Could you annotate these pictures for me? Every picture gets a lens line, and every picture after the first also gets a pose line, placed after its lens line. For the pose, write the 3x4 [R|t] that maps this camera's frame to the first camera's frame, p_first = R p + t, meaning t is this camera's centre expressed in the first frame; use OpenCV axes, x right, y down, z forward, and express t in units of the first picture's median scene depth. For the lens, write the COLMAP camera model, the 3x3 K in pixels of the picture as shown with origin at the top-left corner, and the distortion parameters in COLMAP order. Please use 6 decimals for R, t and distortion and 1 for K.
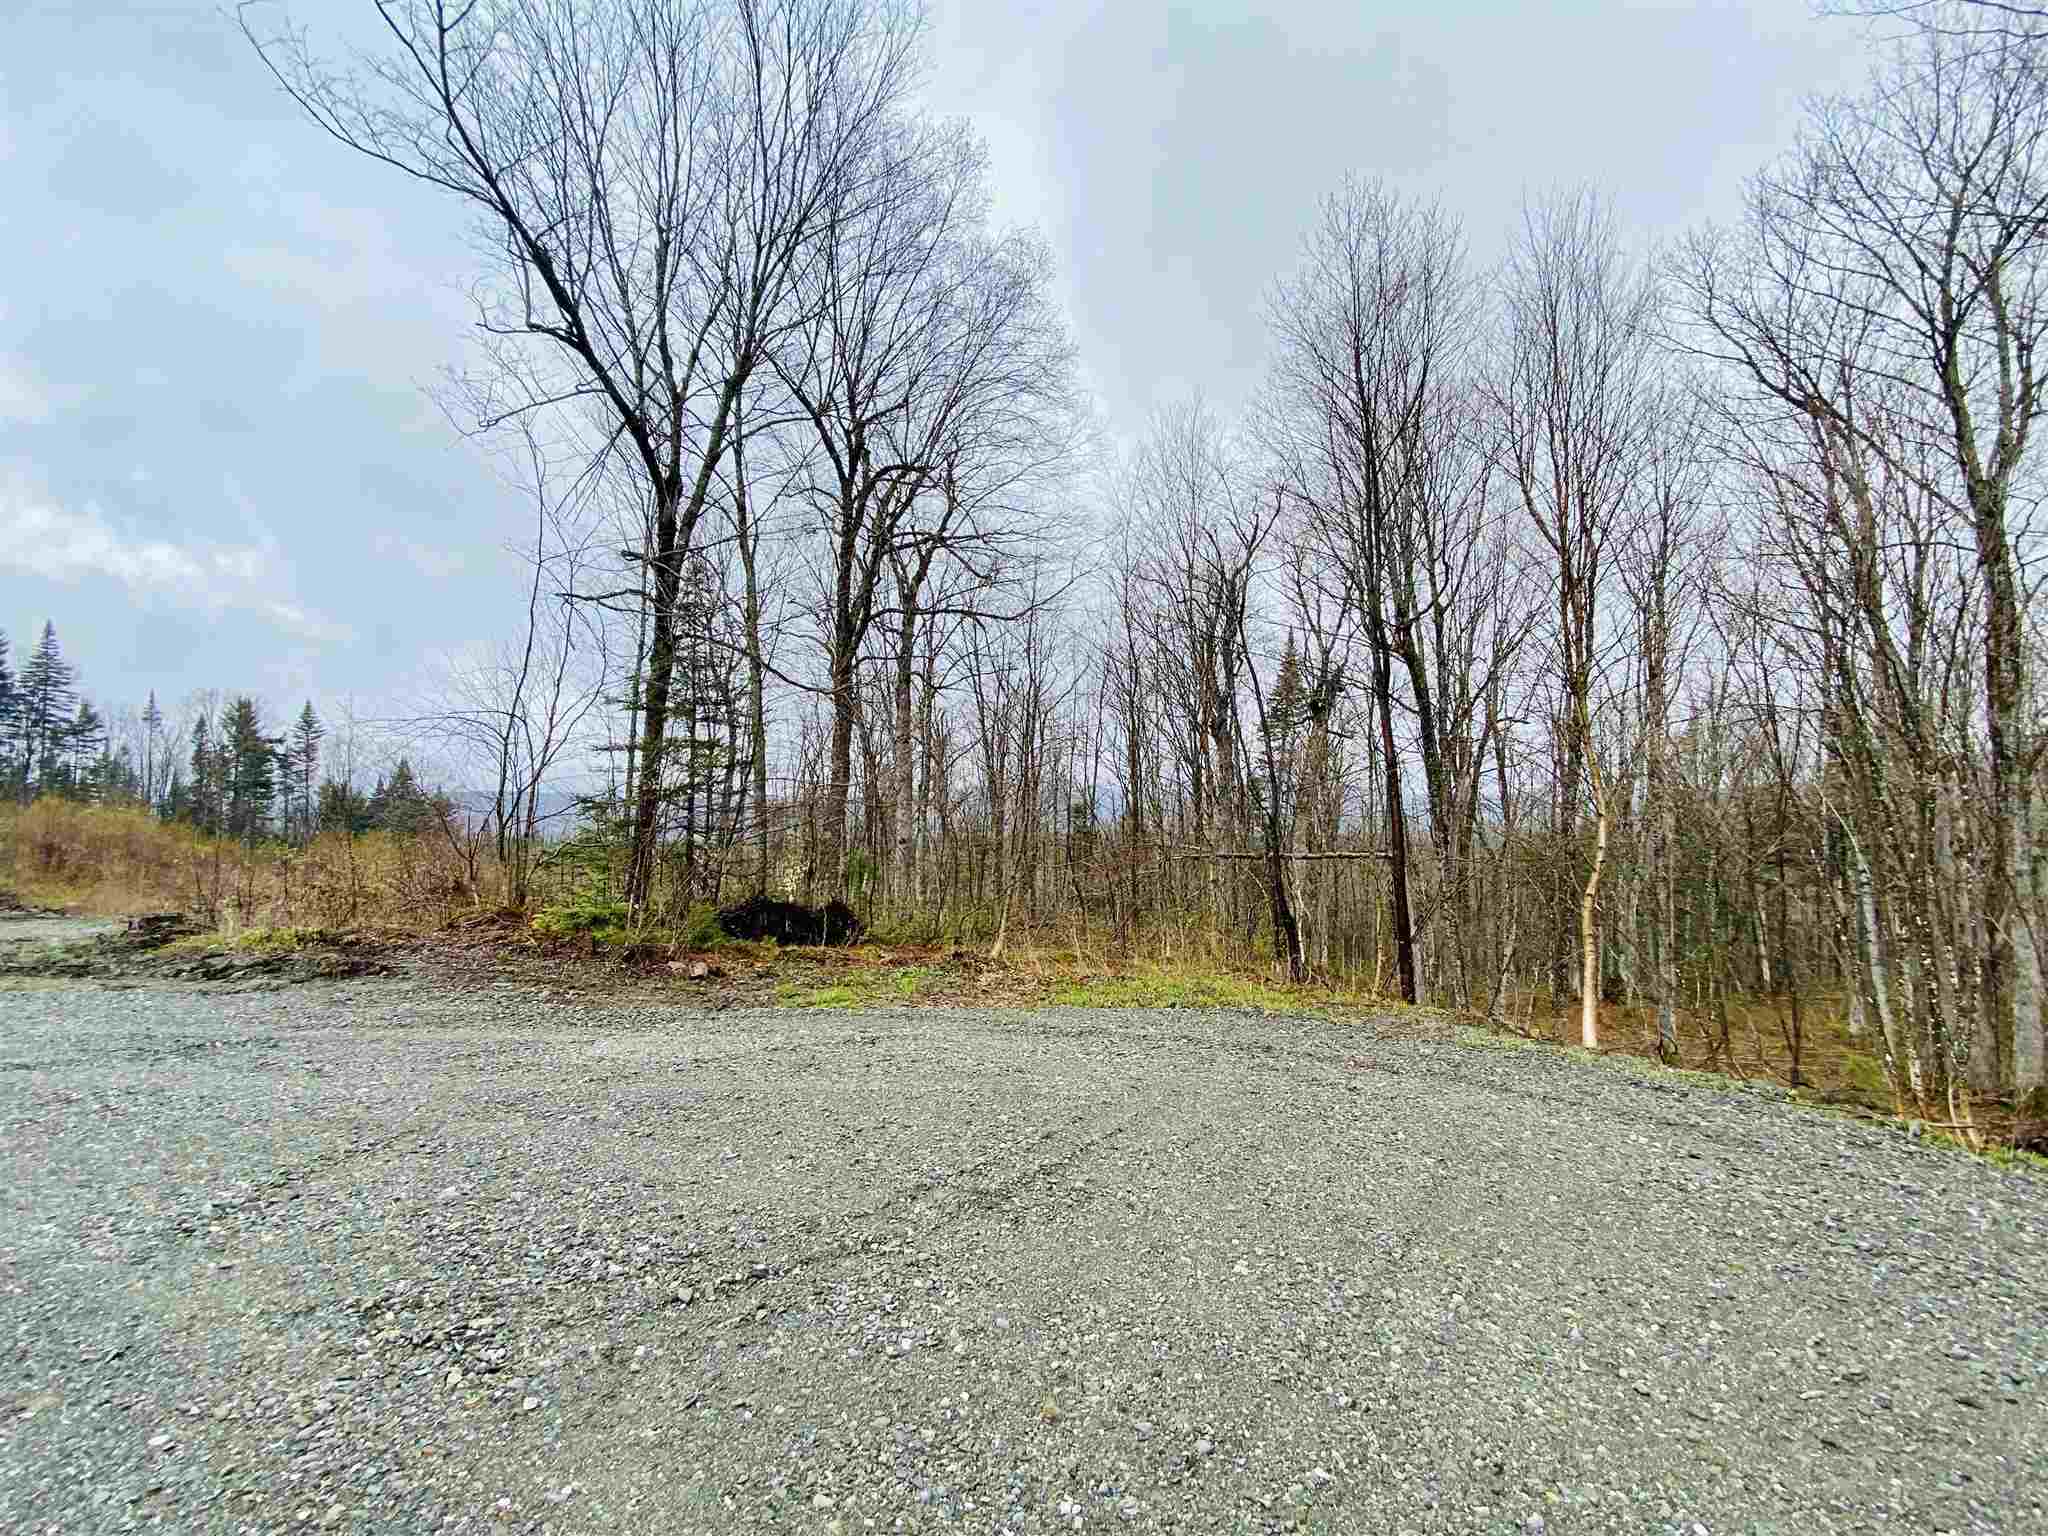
lens RADIAL K [[806.6, 0, 1024.0], [0, 806.6, 768.0], [0, 0, 1]] dist [-0.000064, -0.000020]
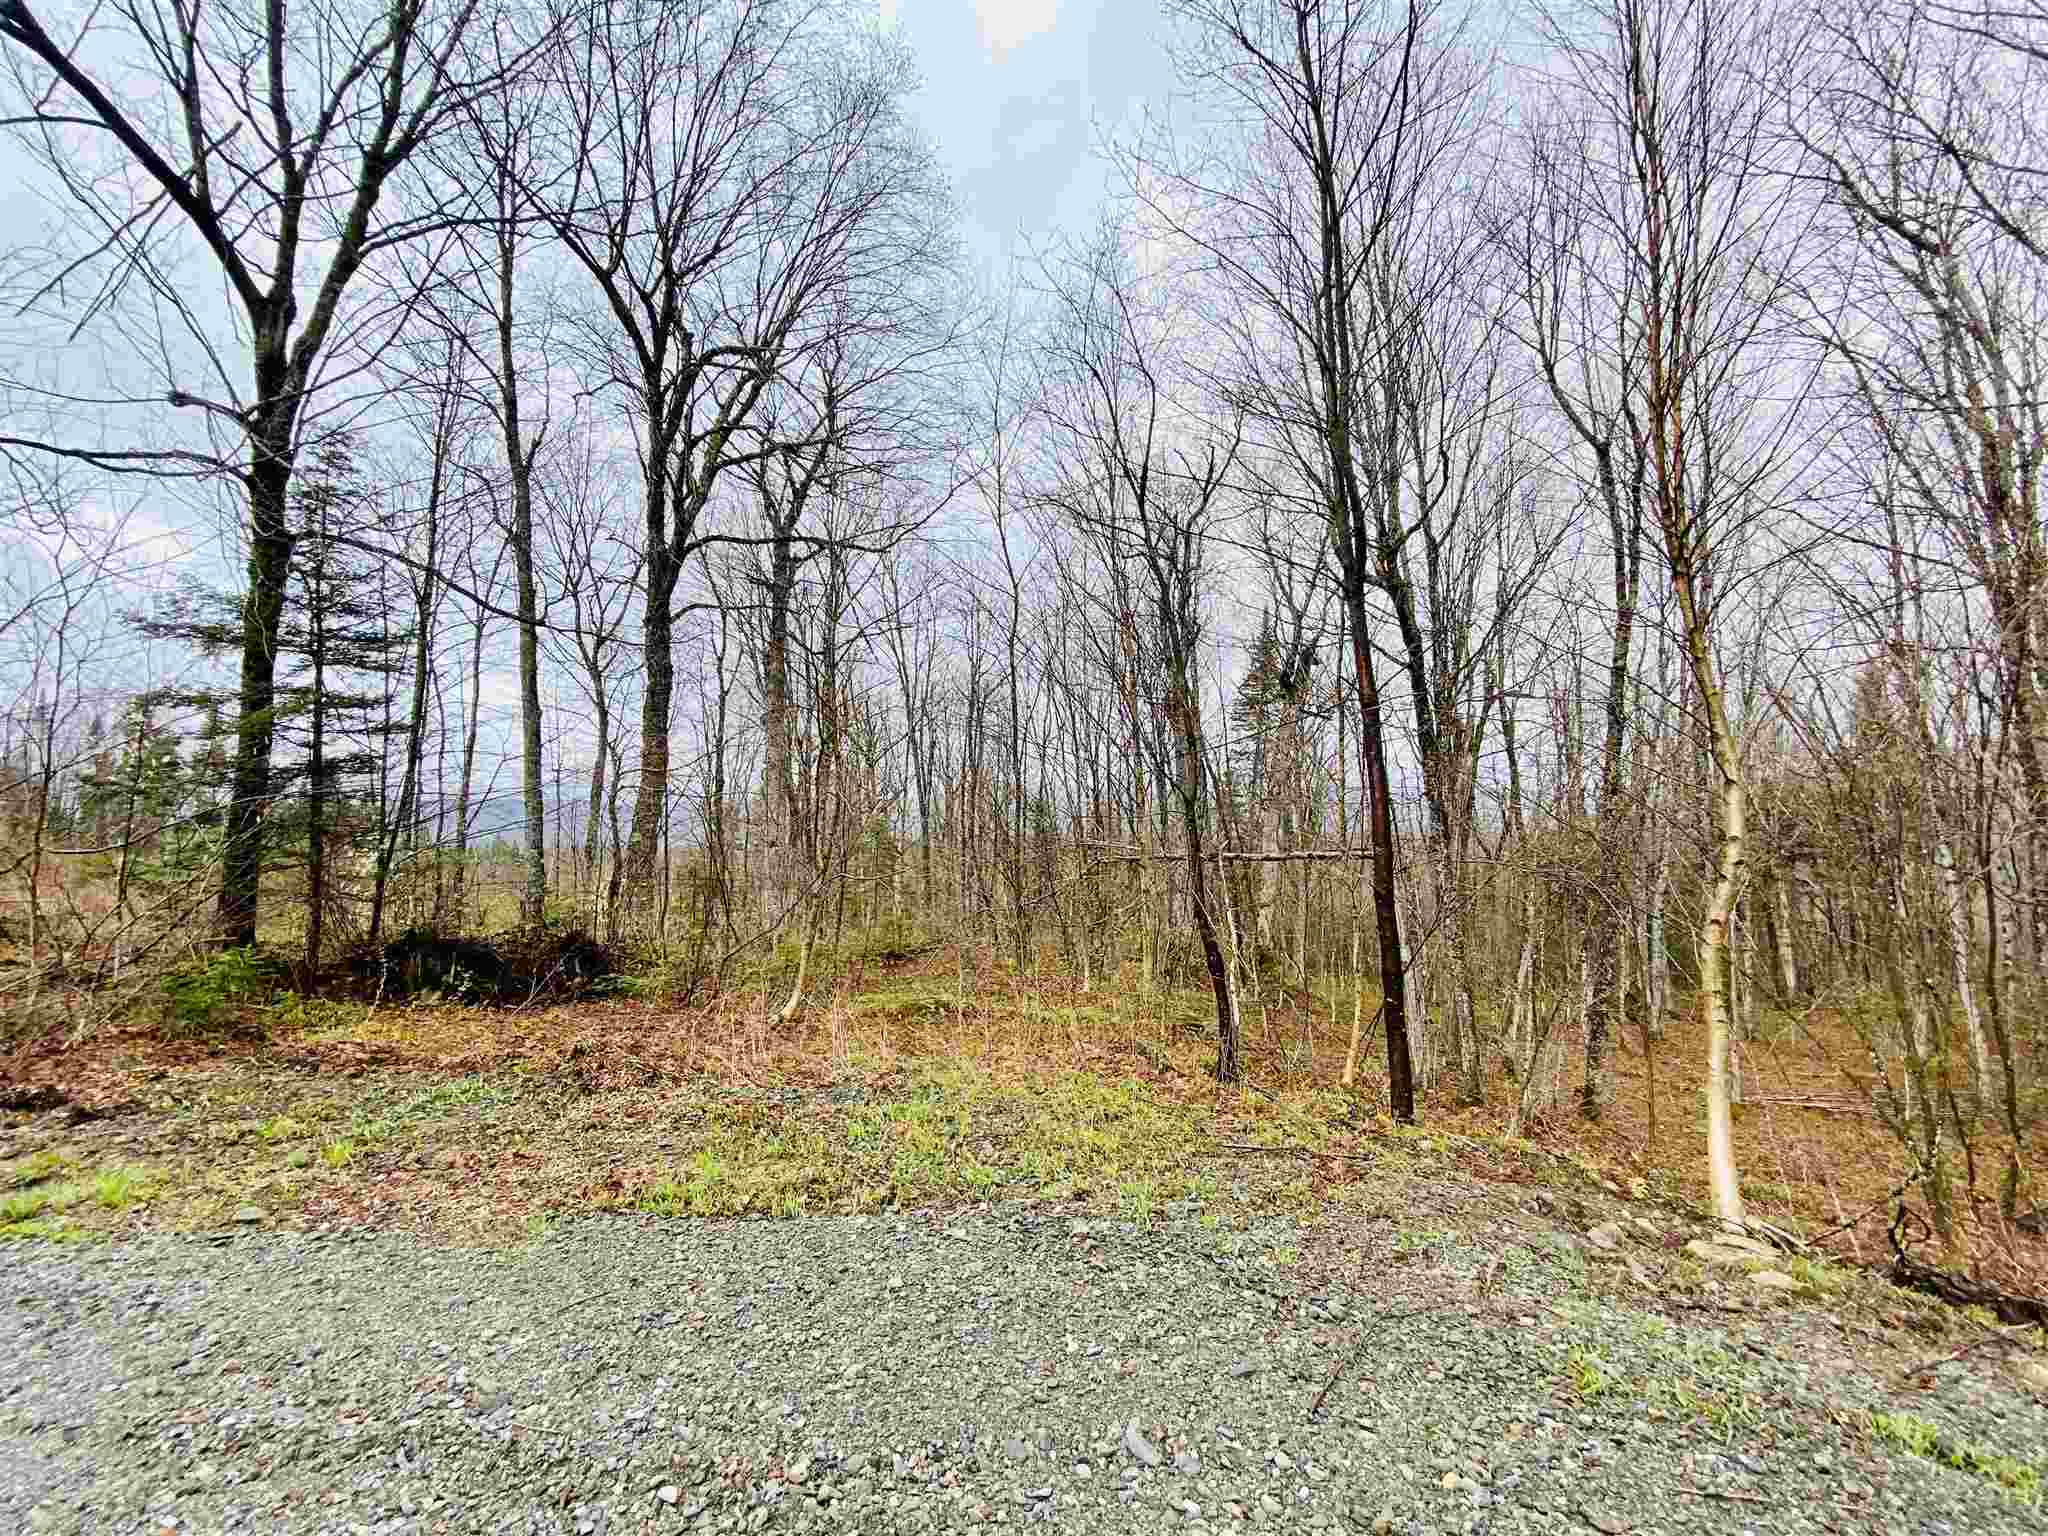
lens RADIAL K [[837.0, 0, 1024.0], [0, 837.0, 768.0], [0, 0, 1]] dist [0.000053, -0.010118]
pose [[0.999525, -0.010921, 0.028803, 0.103838], [0.010877, 0.999939, 0.001674, 0.022171], [-0.028819, -0.001360, 0.999584, 0.222548]]
